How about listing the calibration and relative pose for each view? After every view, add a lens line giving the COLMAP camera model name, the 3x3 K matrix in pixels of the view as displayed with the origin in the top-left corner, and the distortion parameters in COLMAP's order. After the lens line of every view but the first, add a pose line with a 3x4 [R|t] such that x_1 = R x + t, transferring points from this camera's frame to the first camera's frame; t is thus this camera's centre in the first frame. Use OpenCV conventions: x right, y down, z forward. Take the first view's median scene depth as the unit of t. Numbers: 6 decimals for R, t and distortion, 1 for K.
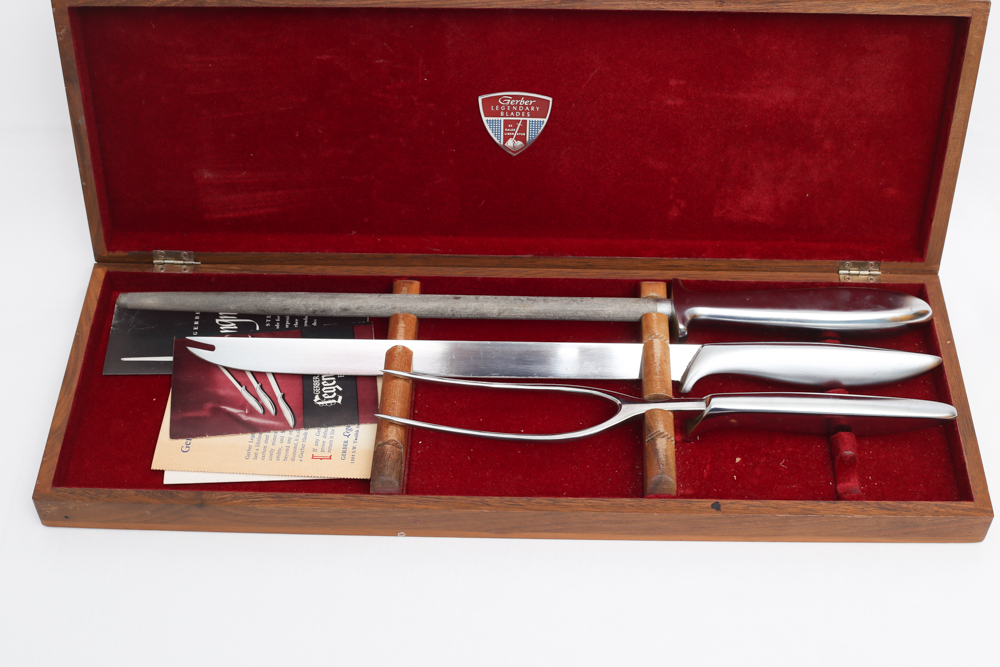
lens RADIAL K [[1454.5, 0, 505.7], [0, 1454.5, 333.9], [0, 0, 1]] dist [-0.084351, 0.000000]
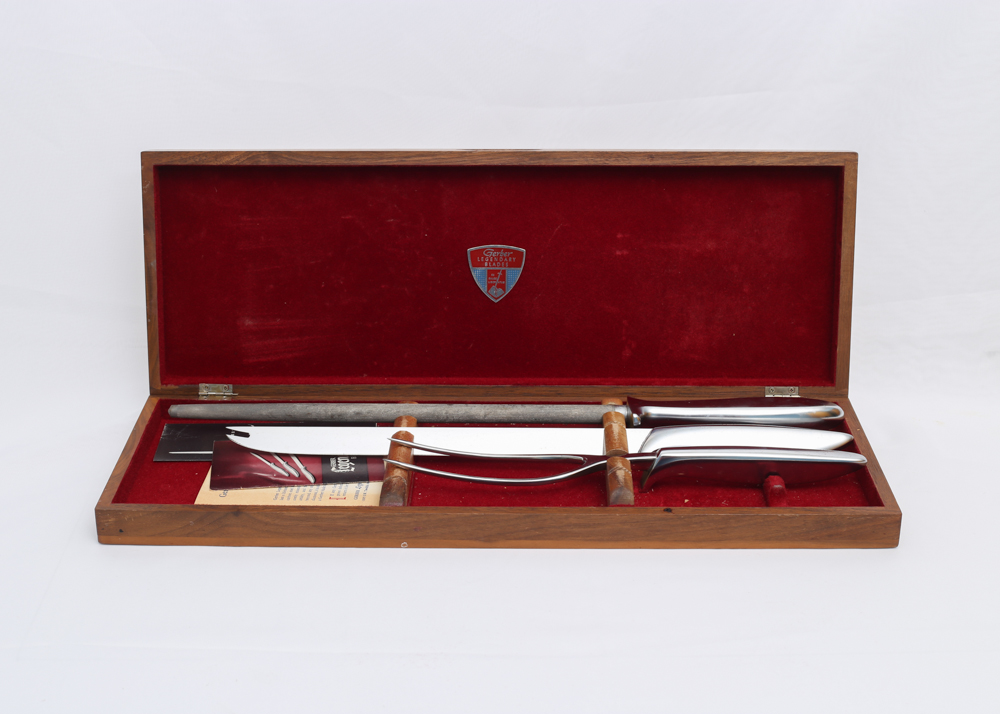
lens RADIAL K [[1470.8, 0, 494.1], [0, 1470.8, 356.7], [0, 0, 1]] dist [-0.038112, 0.000000]
pose [[0.999940, -0.007993, 0.007548, -0.005942], [0.010318, 0.919206, -0.393642, 0.433091], [-0.003792, 0.393696, 0.919233, -0.150005]]
